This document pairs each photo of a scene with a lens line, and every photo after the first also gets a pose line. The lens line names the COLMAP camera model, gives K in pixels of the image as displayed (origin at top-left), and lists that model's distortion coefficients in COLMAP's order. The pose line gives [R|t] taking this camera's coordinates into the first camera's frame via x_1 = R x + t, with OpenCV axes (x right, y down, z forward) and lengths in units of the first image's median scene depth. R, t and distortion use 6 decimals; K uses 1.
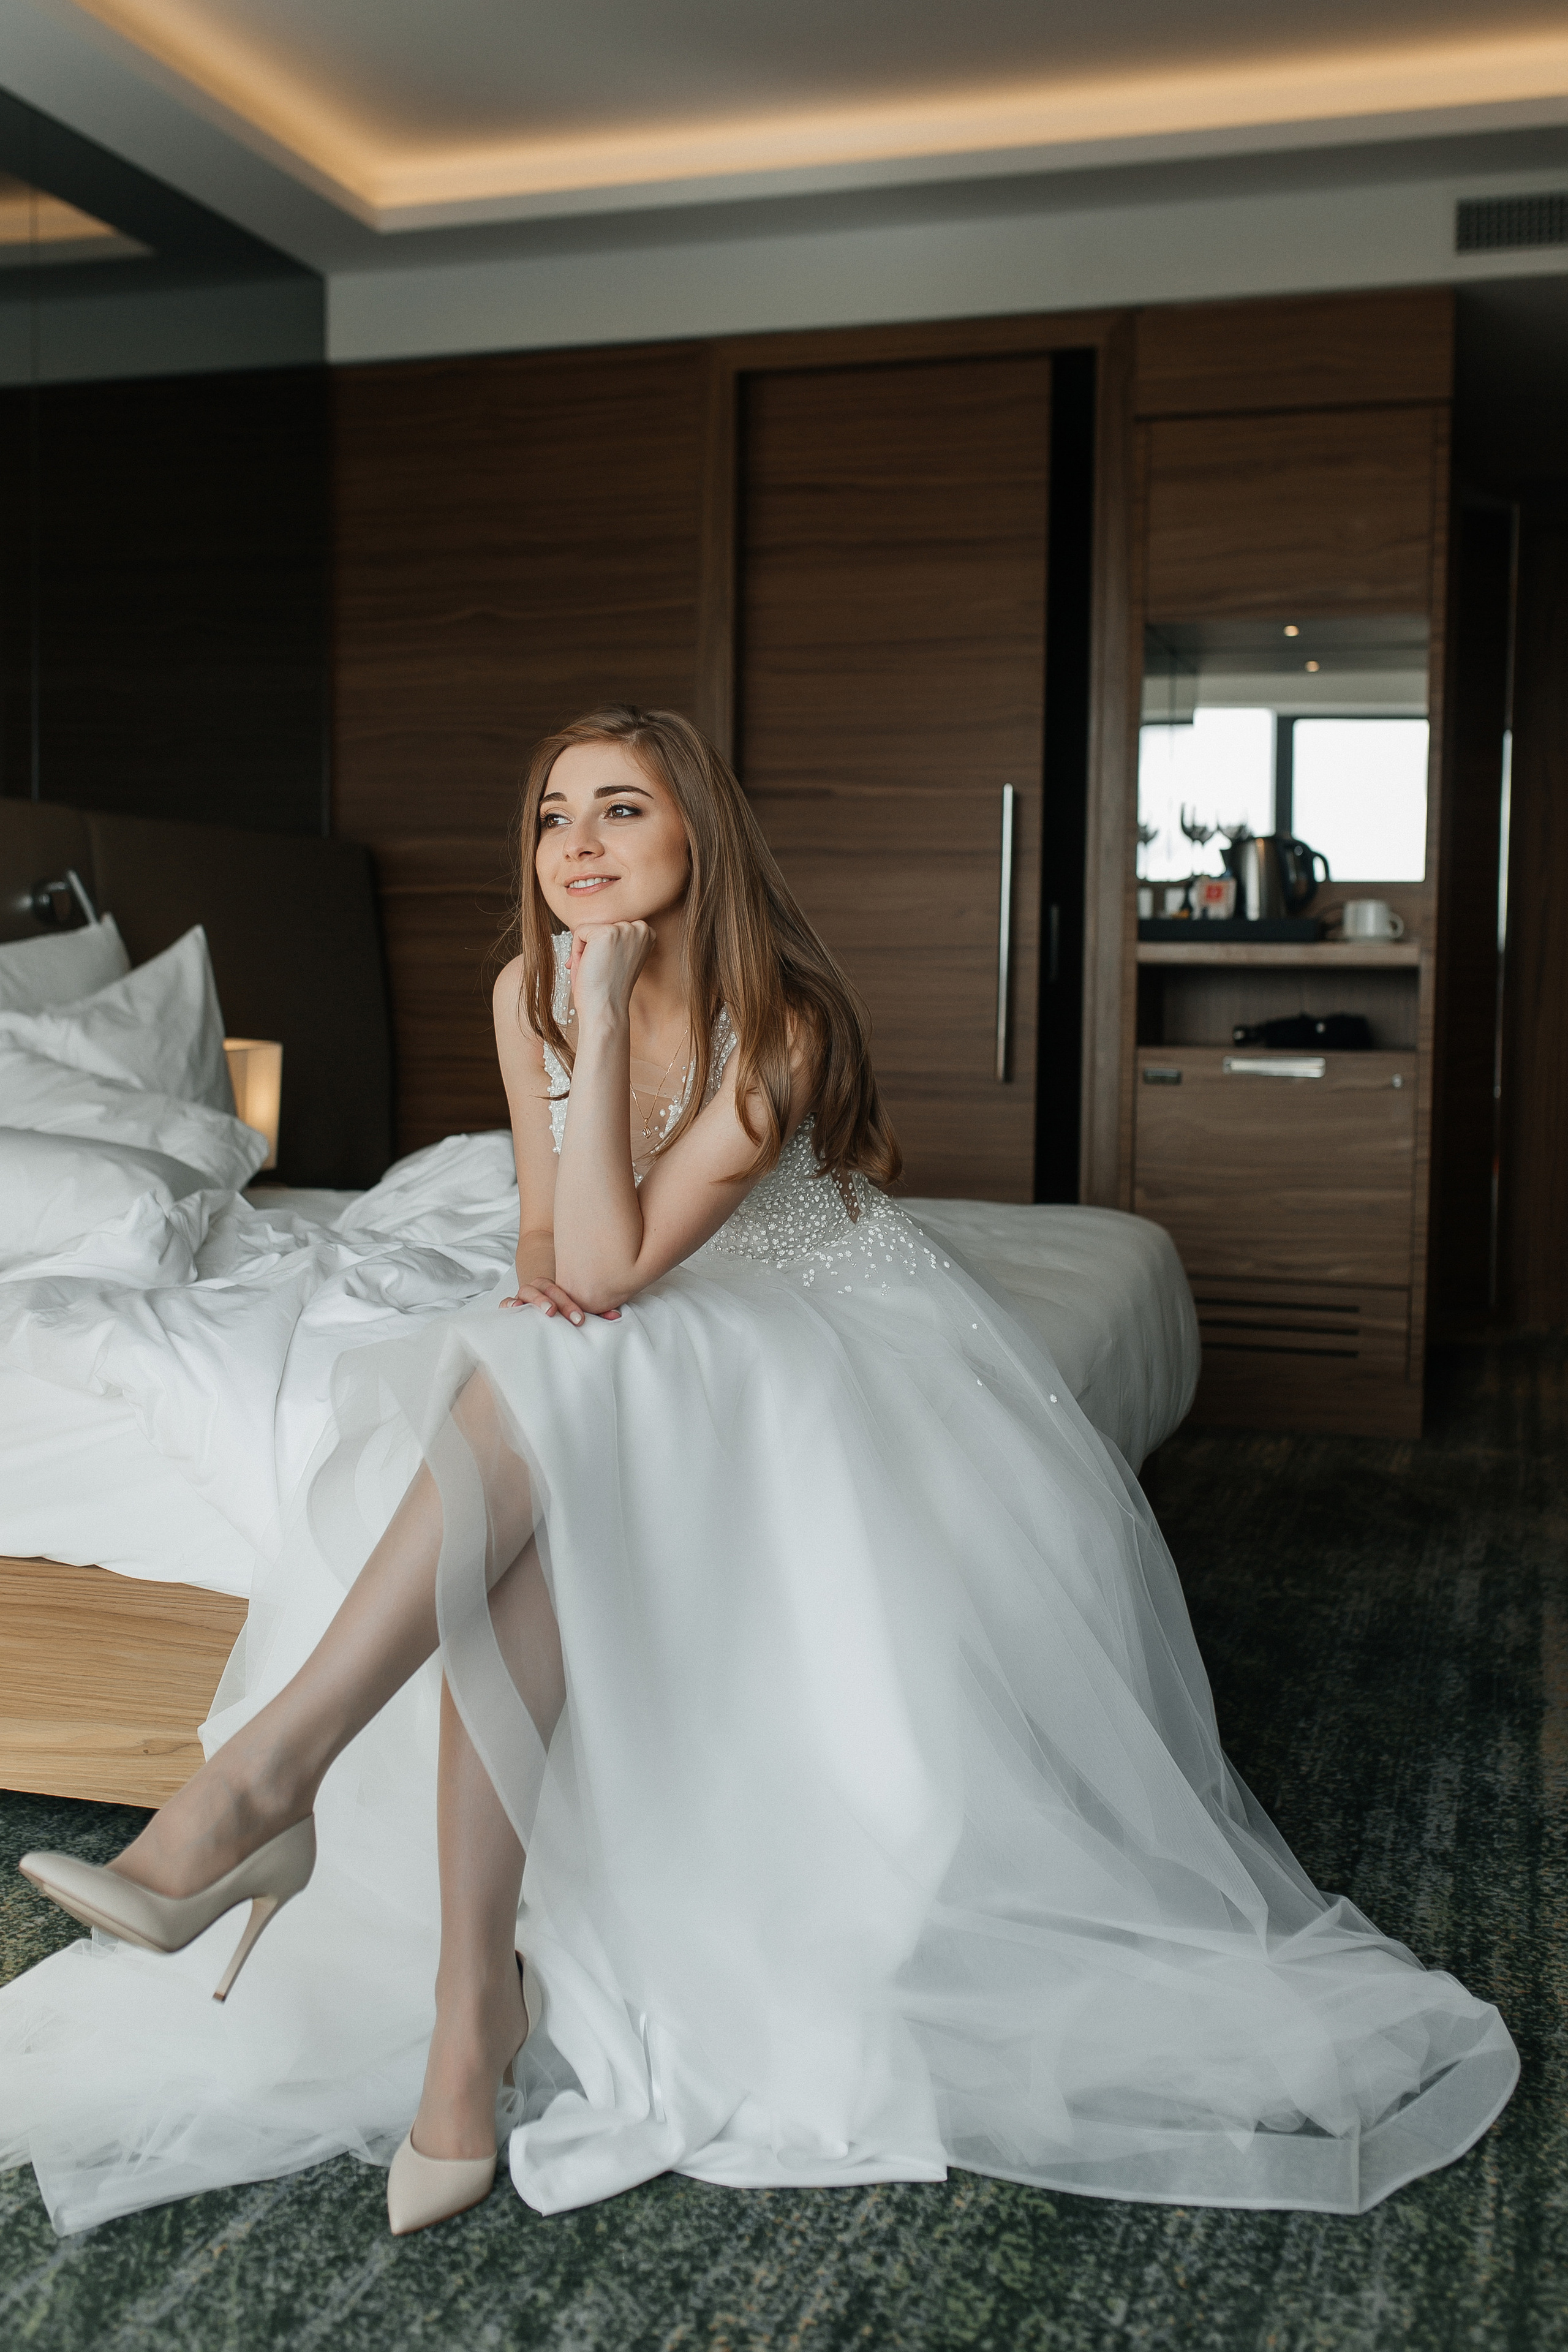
lens RADIAL K [[2395.0, 0, 784.0], [0, 2395.0, 1176.0], [0, 0, 1]] dist [-0.012528, -0.013872]
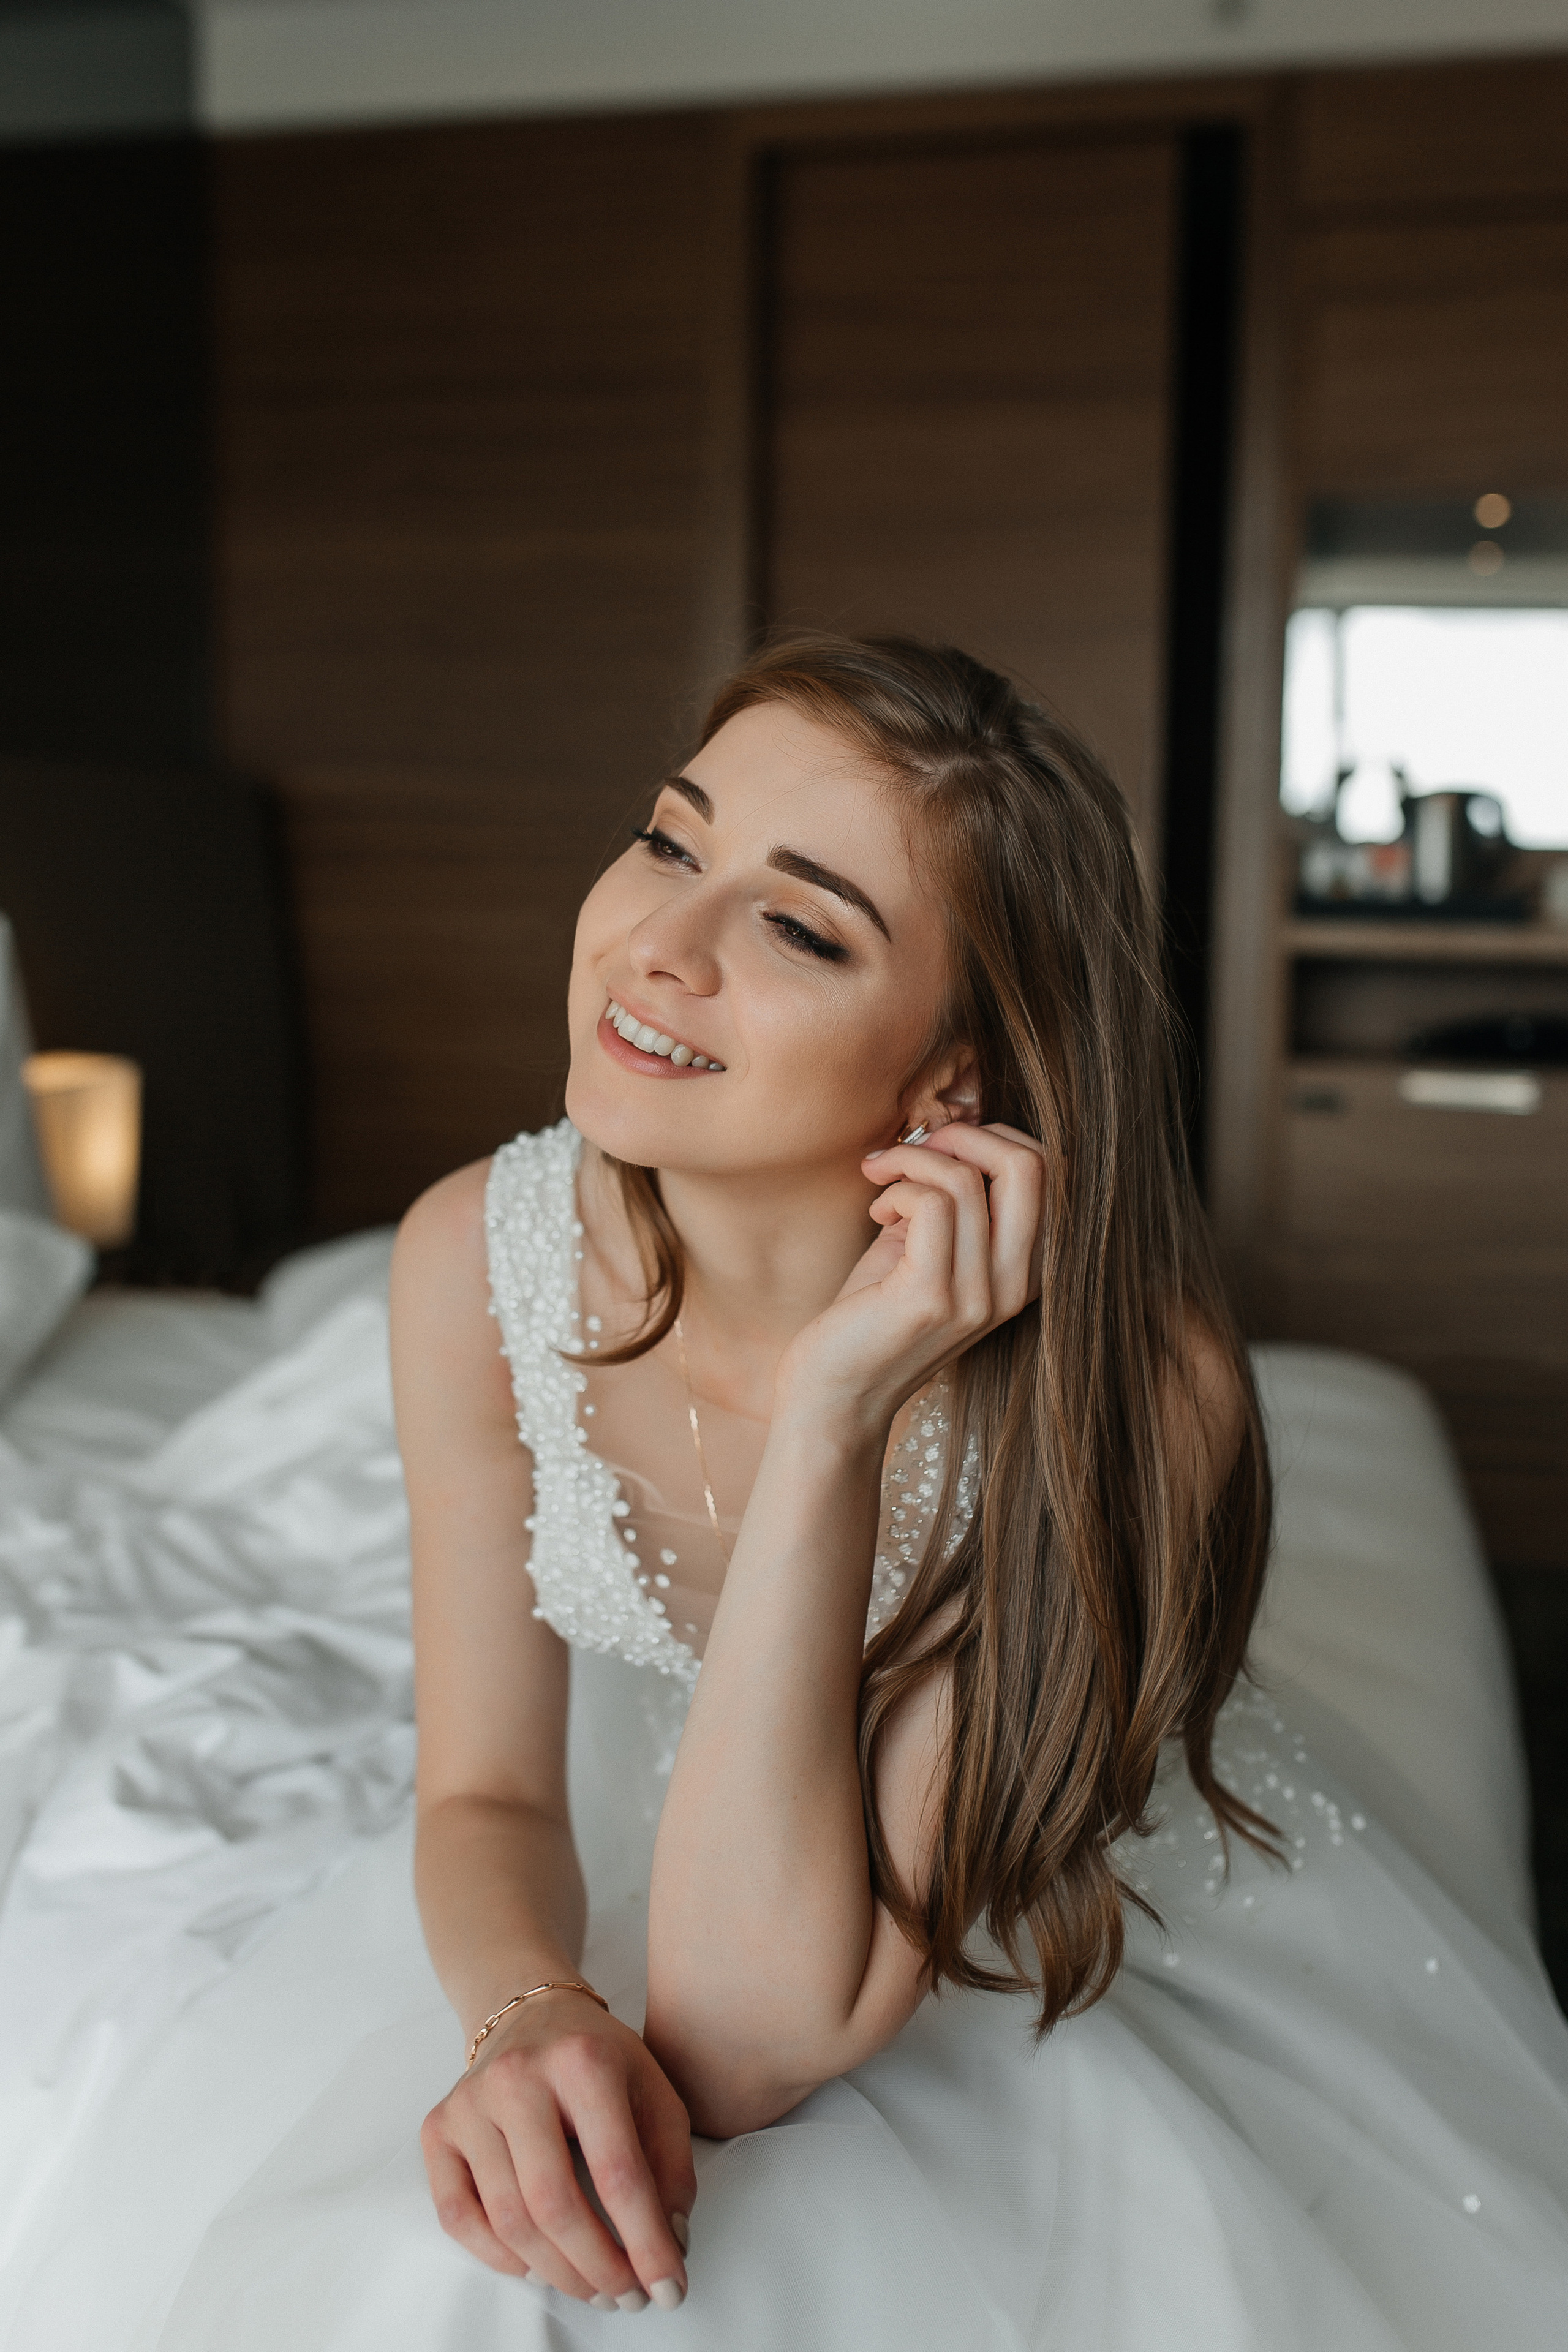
lens RADIAL K [[2395.0, 0, 784.0], [0, 2395.0, 1176.0], [0, 0, 1]] dist [-0.012528, -0.013872]
pose [[0.999709, 0.007342, 0.022976, -0.027658], [-0.008342, 0.999008, 0.043745, -0.049836], [-0.022633, -0.043924, 0.998778, 0.246277]]
